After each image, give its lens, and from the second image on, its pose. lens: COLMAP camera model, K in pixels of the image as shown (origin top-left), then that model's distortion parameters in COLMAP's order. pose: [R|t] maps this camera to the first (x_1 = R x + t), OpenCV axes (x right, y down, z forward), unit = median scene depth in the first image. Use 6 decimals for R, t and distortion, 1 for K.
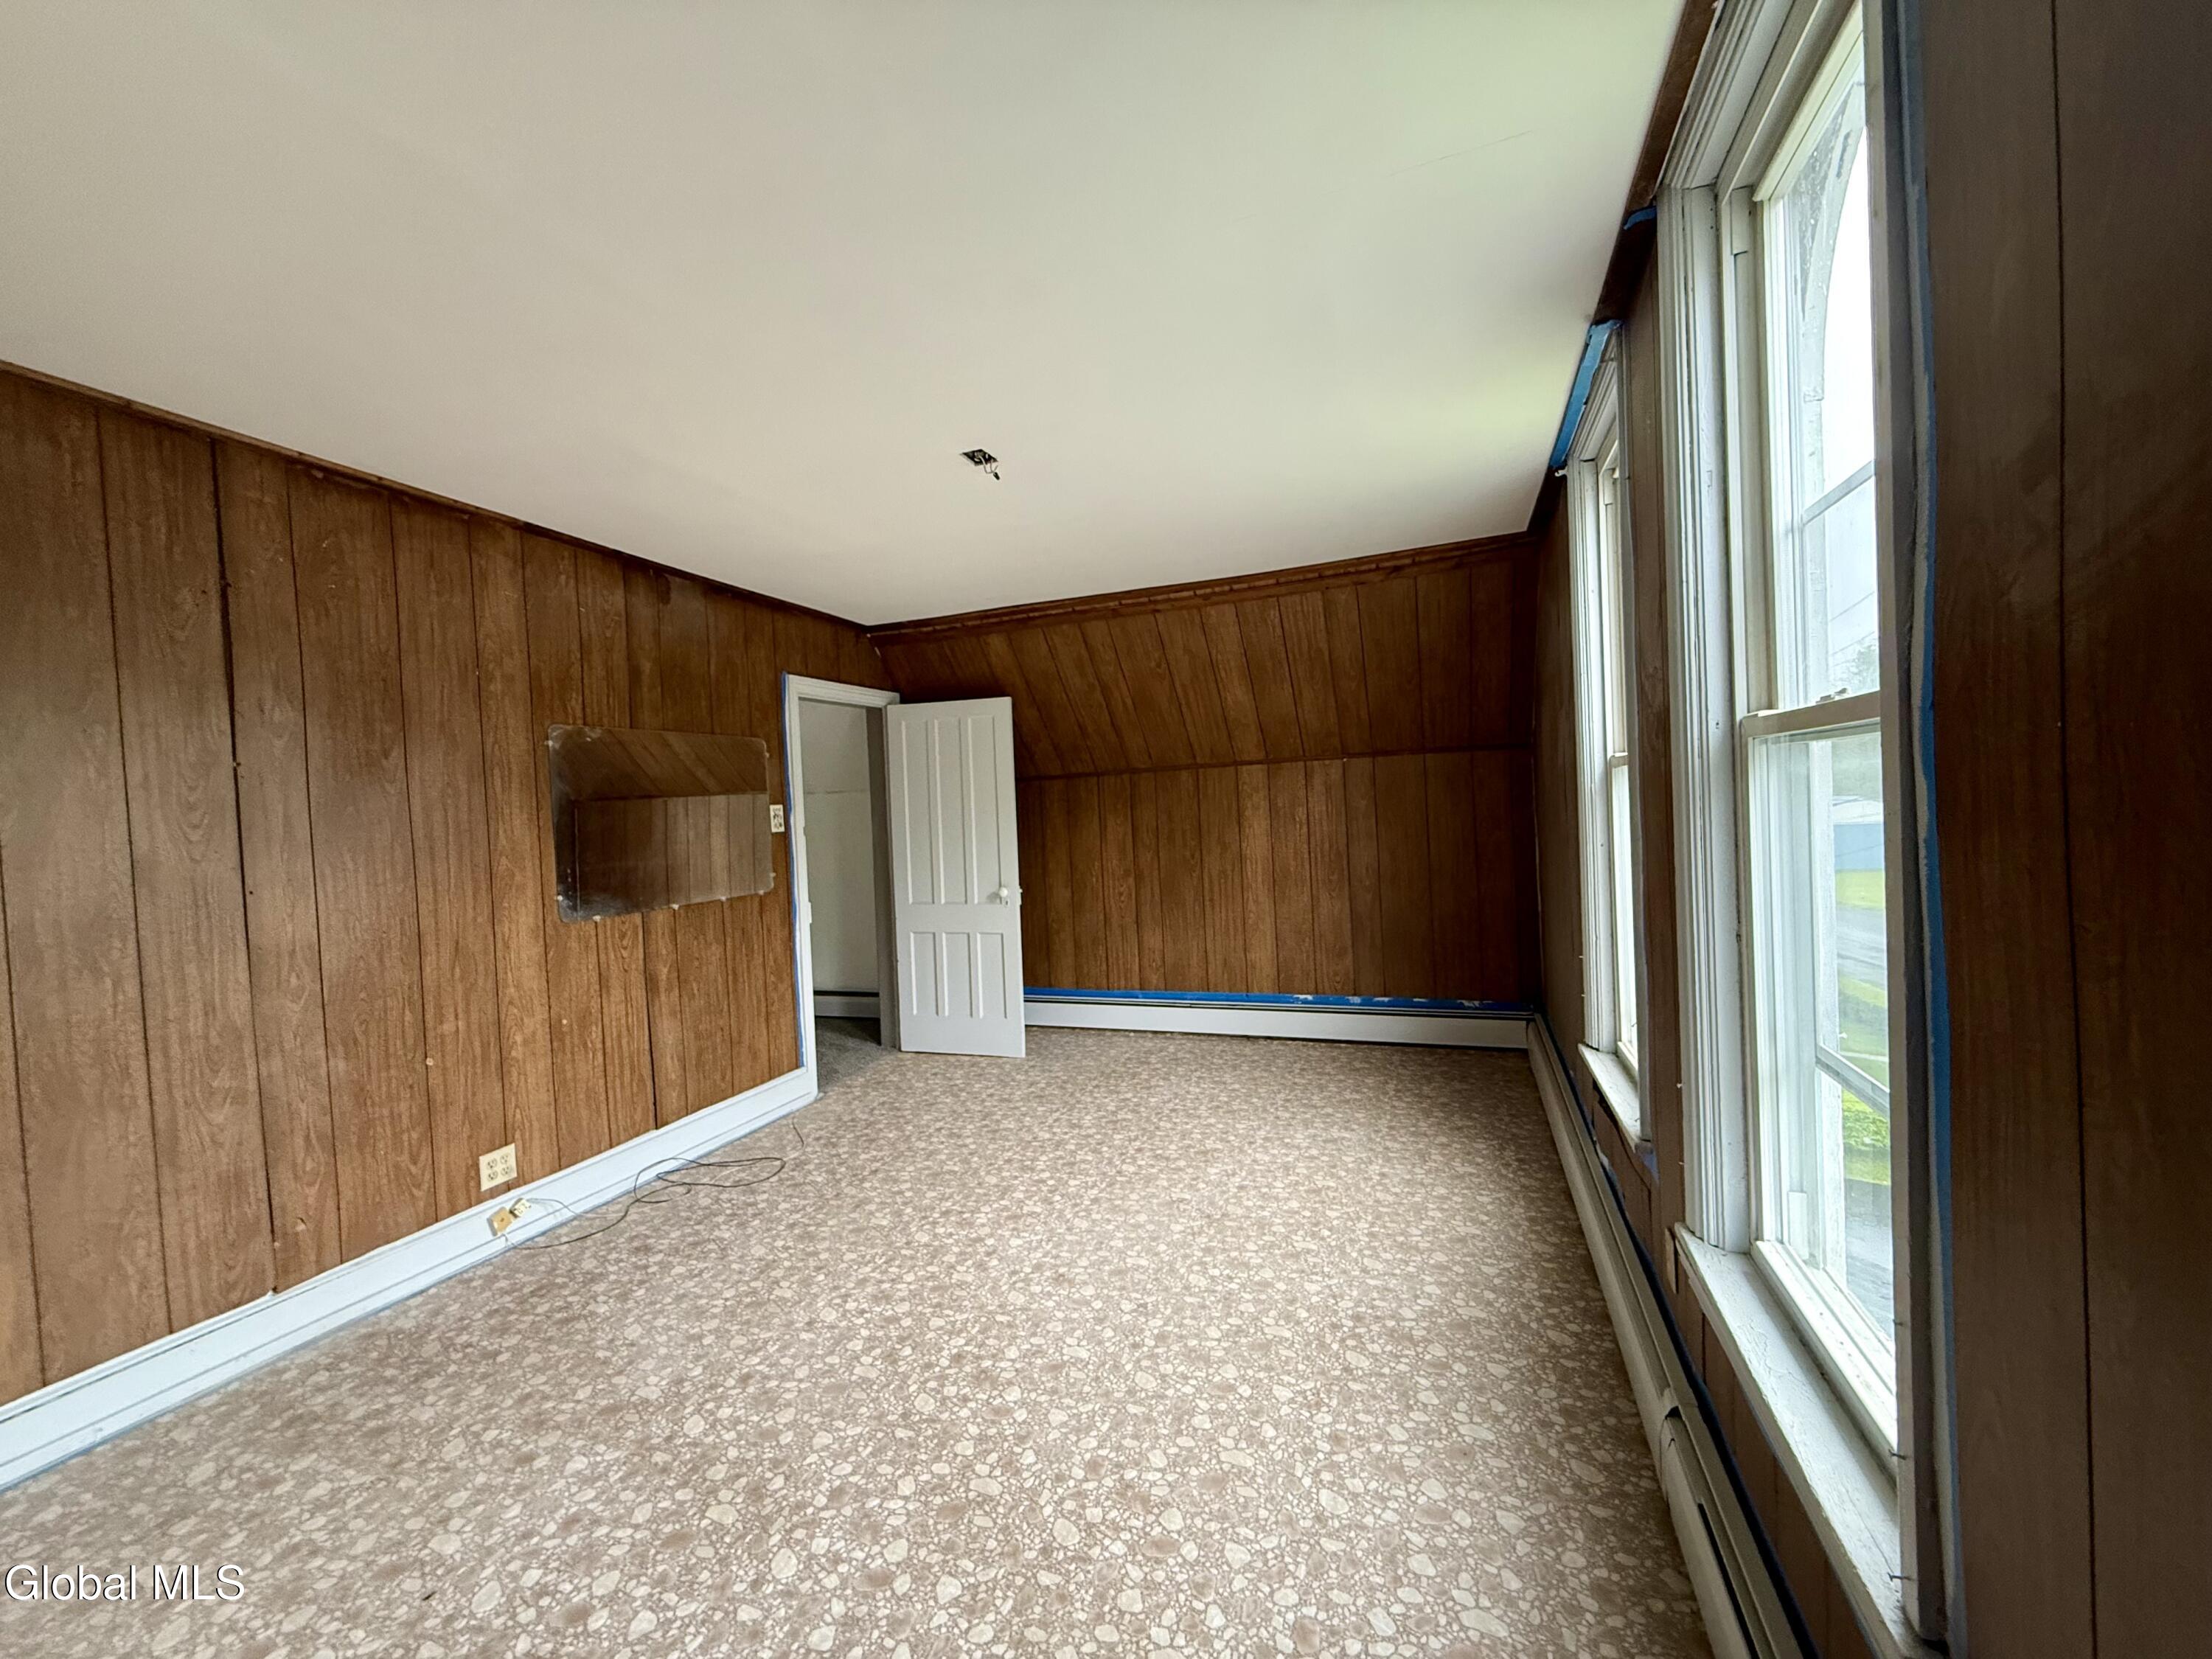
lens RADIAL K [[880.1, 0, 1103.9], [0, 880.1, 822.9], [0, 0, 1]] dist [0.026682, -0.000388]
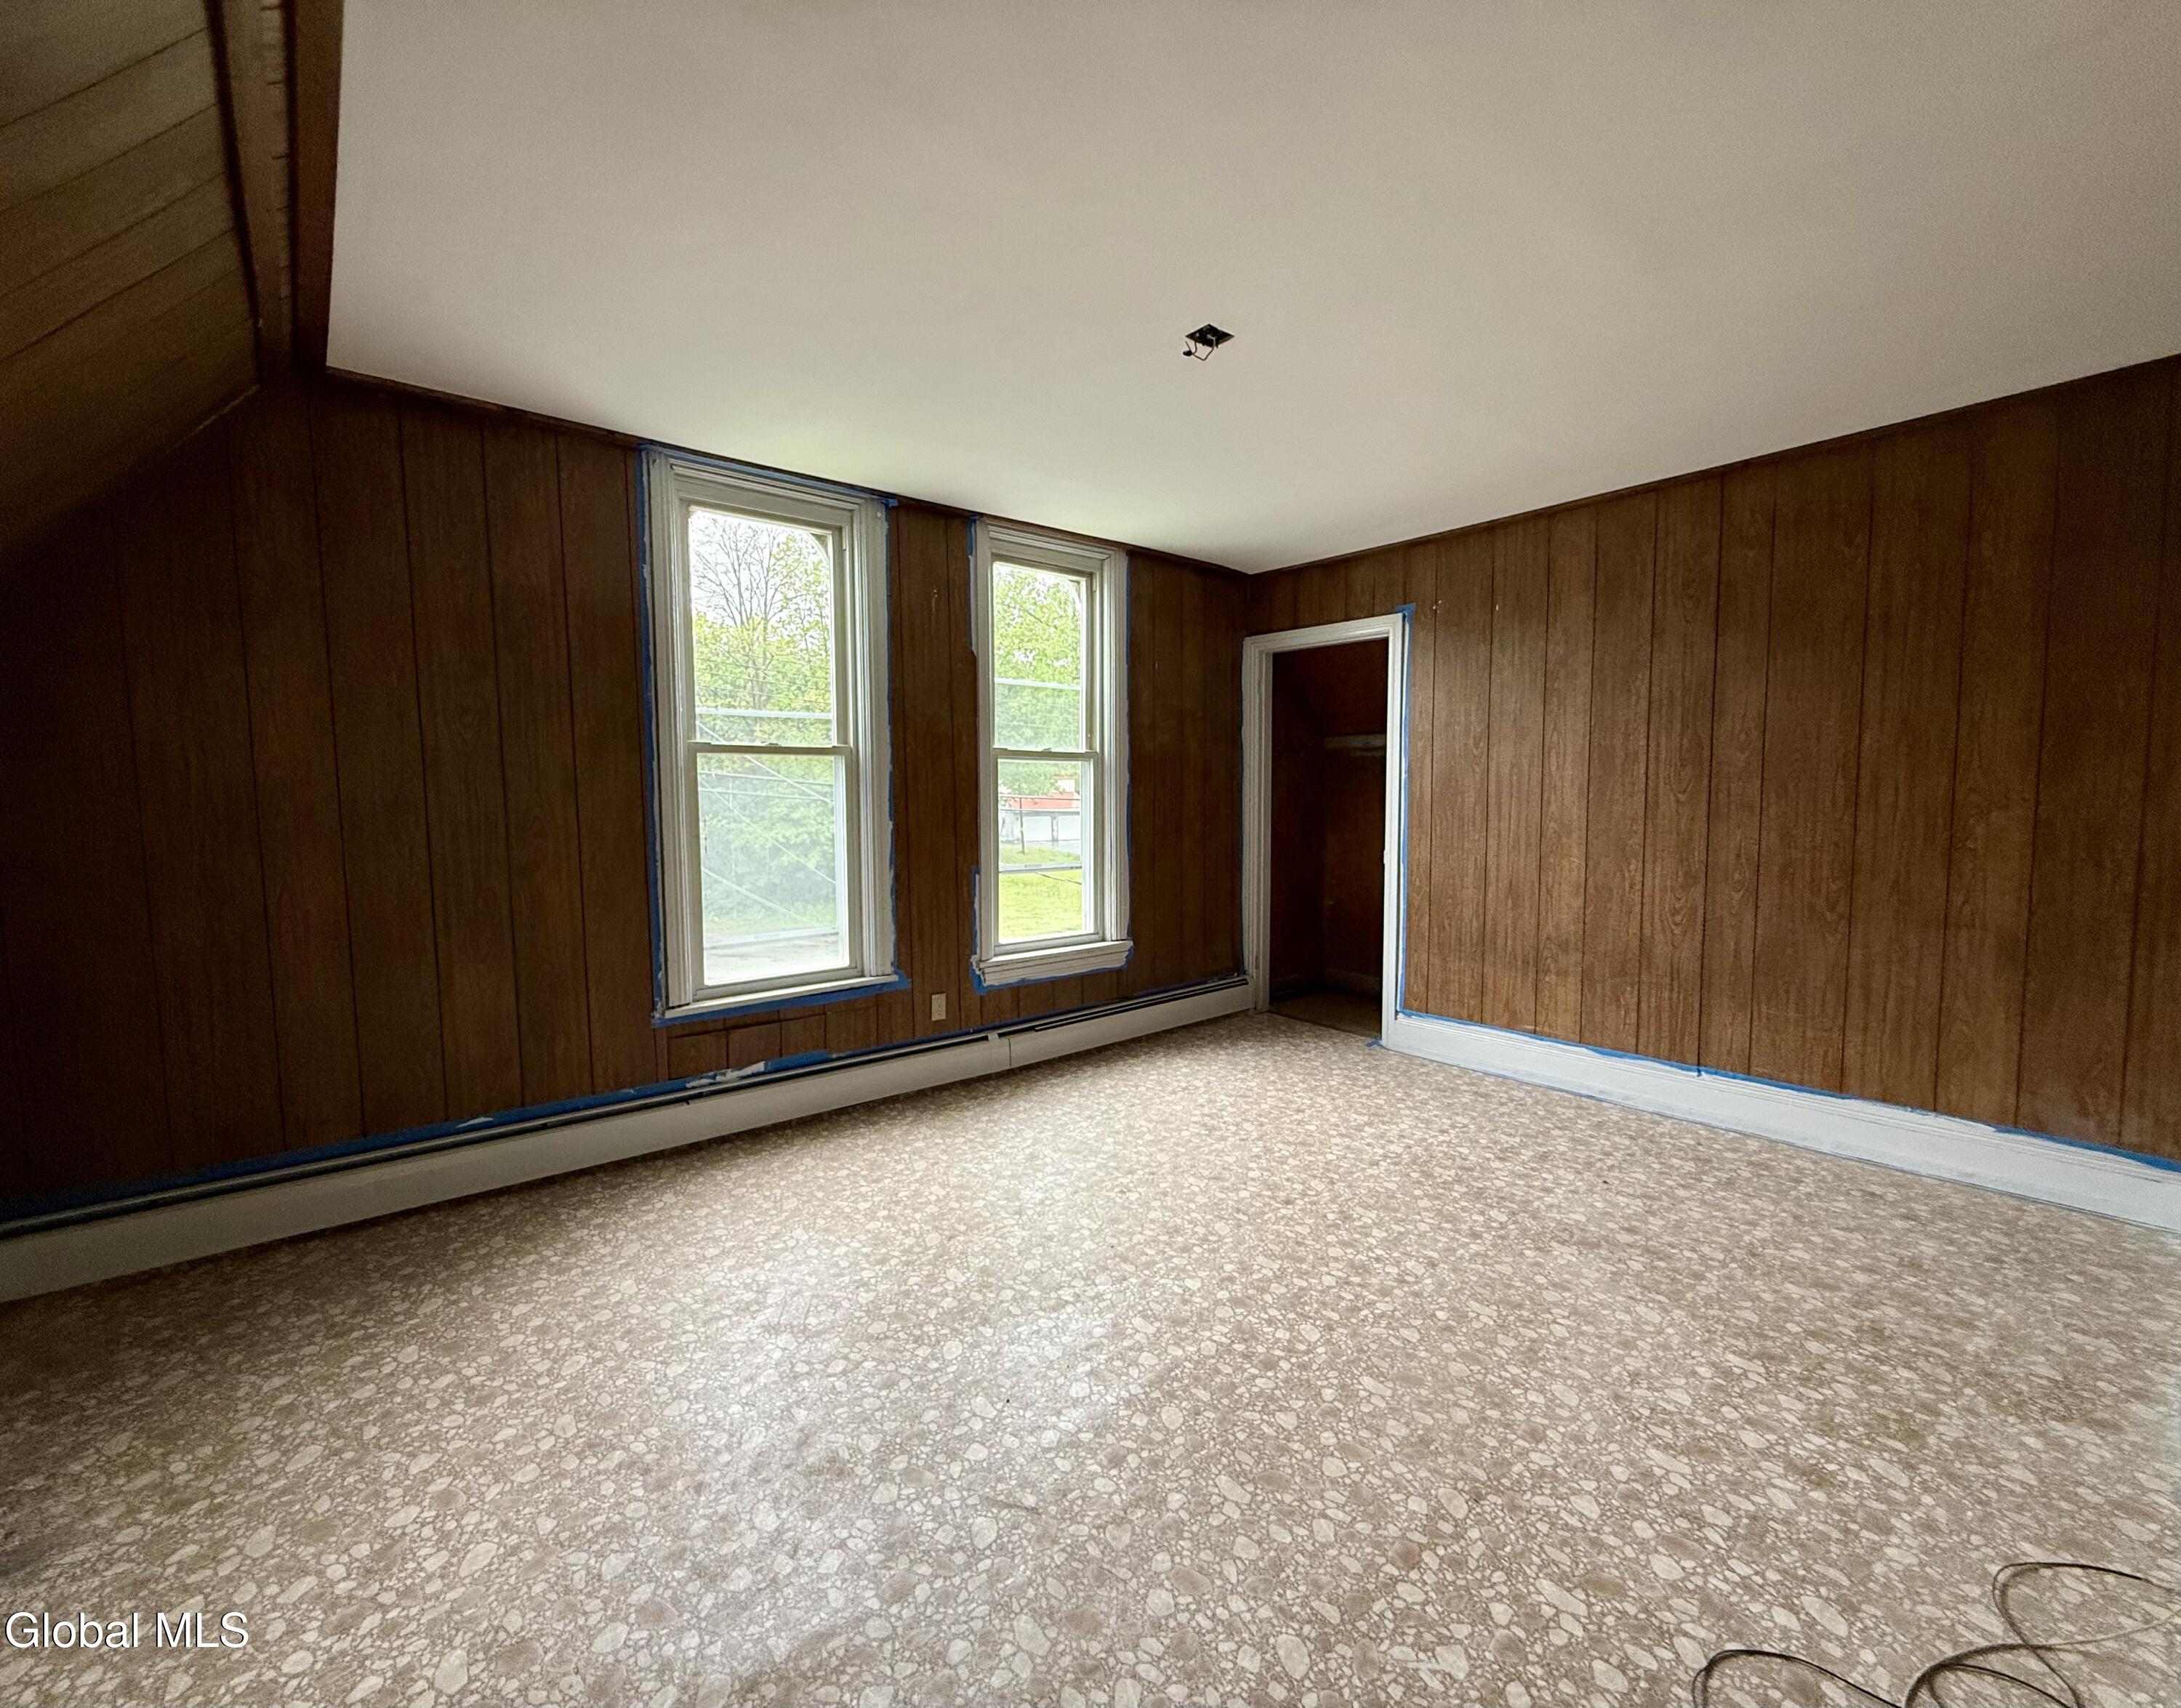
lens RADIAL K [[898.4, 0, 1087.0], [0, 898.4, 862.2], [0, 0, 1]] dist [0.000405, -0.000193]
pose [[-0.882711, 0.018303, 0.469560, -0.441753], [0.057335, 0.995970, 0.068960, 0.038294], [-0.466406, 0.087795, -0.880203, 1.895195]]
